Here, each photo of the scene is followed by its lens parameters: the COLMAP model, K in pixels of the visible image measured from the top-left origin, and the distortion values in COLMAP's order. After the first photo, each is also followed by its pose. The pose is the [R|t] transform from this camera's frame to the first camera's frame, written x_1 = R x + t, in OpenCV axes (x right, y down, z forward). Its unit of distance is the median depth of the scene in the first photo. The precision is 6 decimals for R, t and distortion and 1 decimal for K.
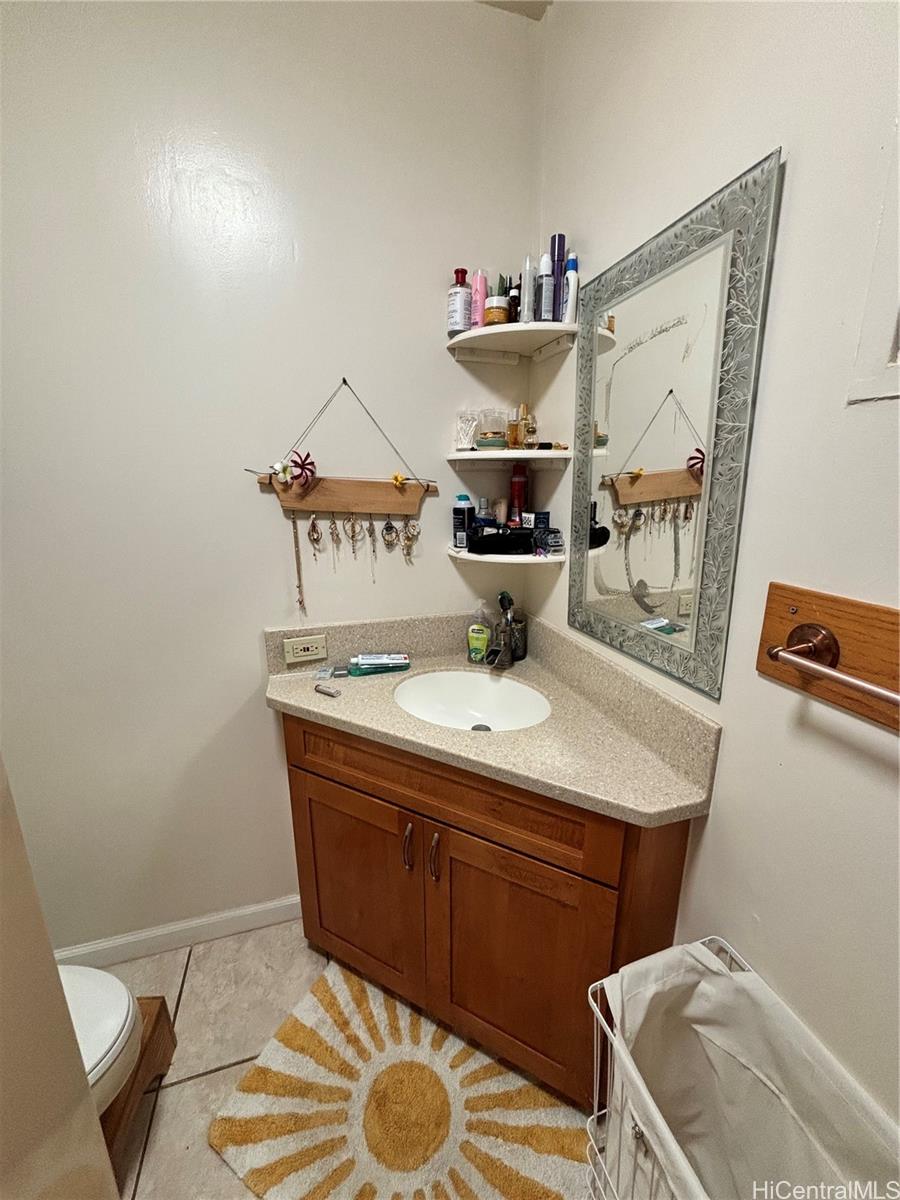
lens RADIAL K [[482.0, 0, 455.6], [0, 482.0, 602.8], [0, 0, 1]] dist [-0.001094, 0.000644]
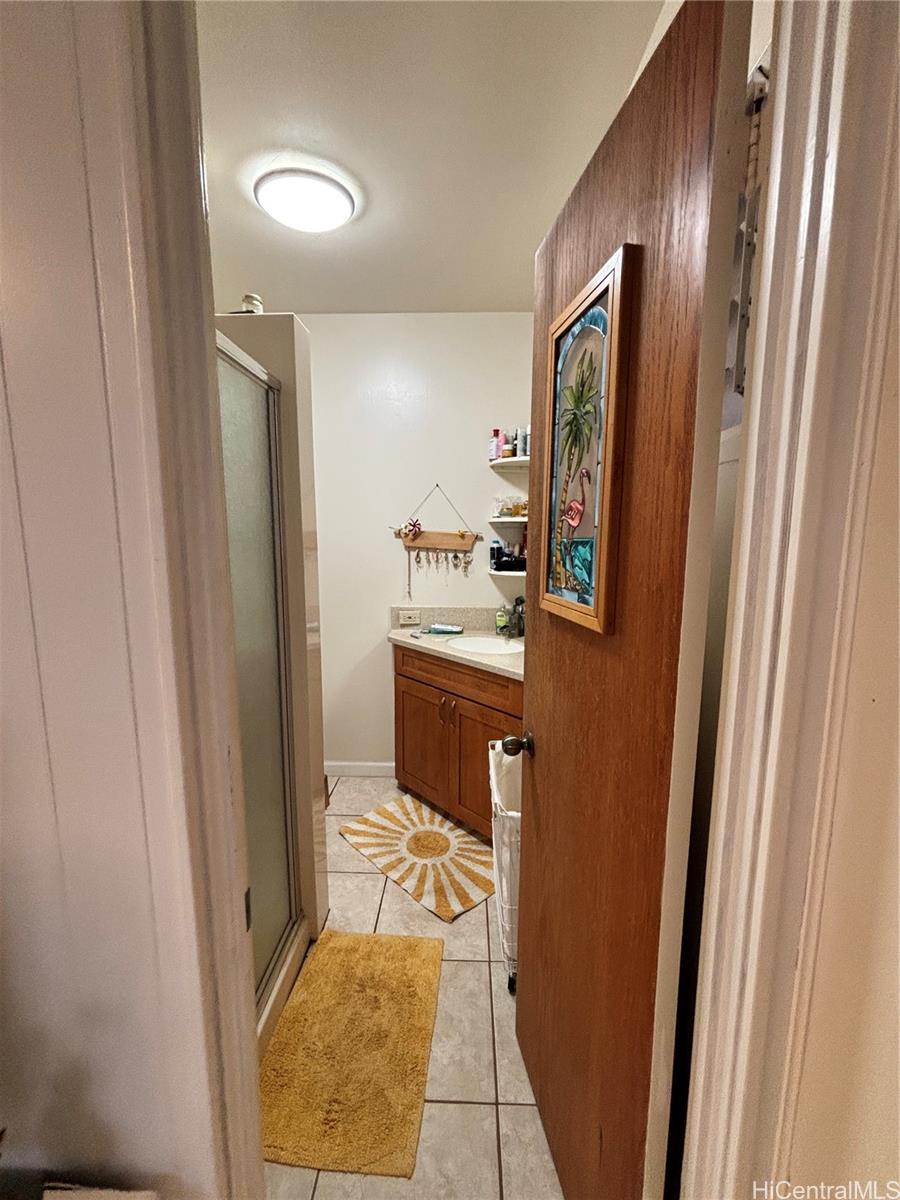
lens RADIAL K [[482.0, 0, 447.6], [0, 482.0, 599.9], [0, 0, 1]] dist [-0.001094, 0.000644]
pose [[0.943595, 0.046383, -0.327837, 0.478885], [-0.087741, 0.989769, -0.112507, 0.237156], [0.319265, 0.134926, 0.938011, -0.800758]]
